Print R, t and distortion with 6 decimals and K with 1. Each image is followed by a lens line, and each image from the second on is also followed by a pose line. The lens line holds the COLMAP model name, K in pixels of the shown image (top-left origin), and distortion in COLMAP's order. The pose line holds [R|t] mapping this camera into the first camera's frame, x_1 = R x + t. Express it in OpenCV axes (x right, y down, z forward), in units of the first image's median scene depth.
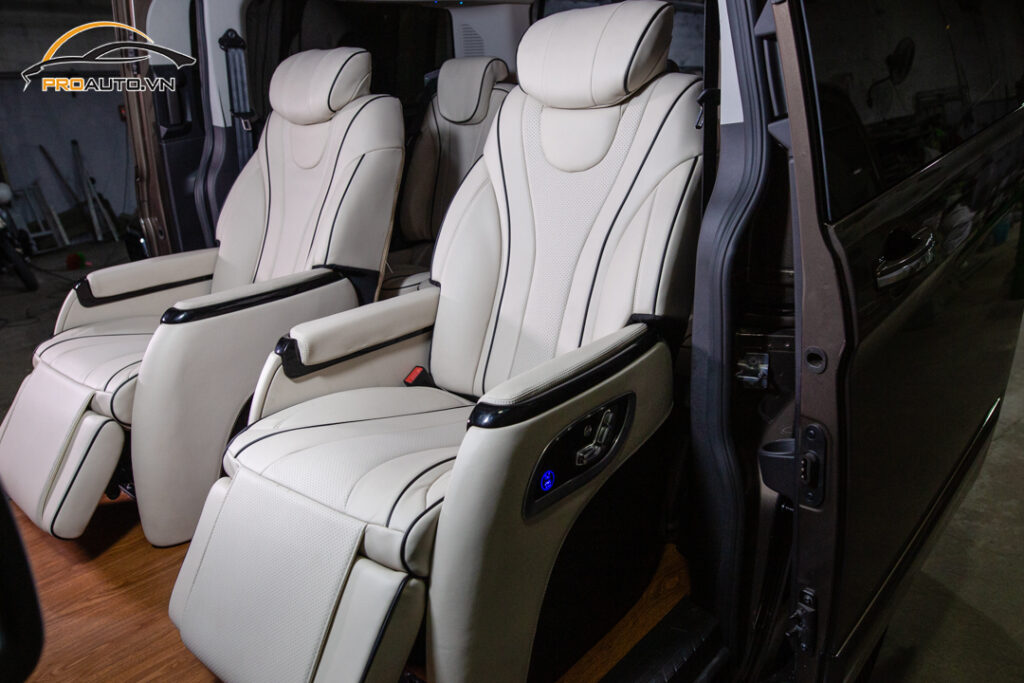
lens RADIAL K [[757.7, 0, 511.6], [0, 757.7, 341.3], [0, 0, 1]] dist [-0.019839, 0.009269]
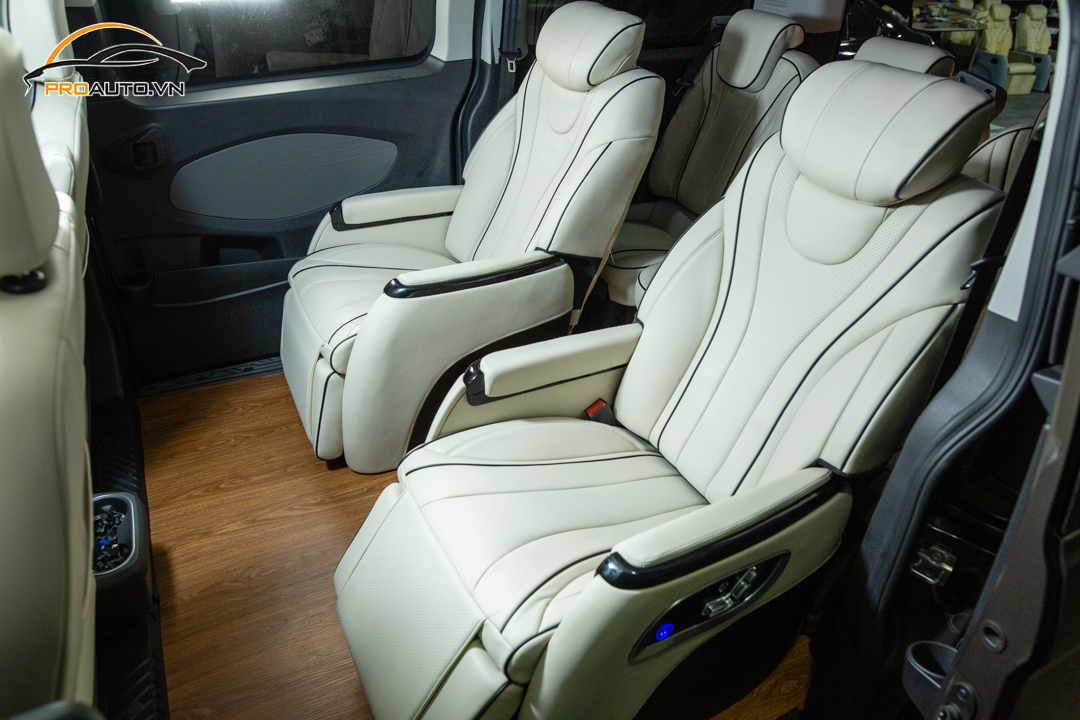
lens RADIAL K [[727.4, 0, 541.0], [0, 727.4, 360.9], [0, 0, 1]] dist [-0.017490, 0.006826]
pose [[0.933199, 0.267241, -0.240253, 0.020335], [-0.206151, 0.945723, 0.251216, -0.250555], [0.294348, -0.184906, 0.937640, 0.081721]]
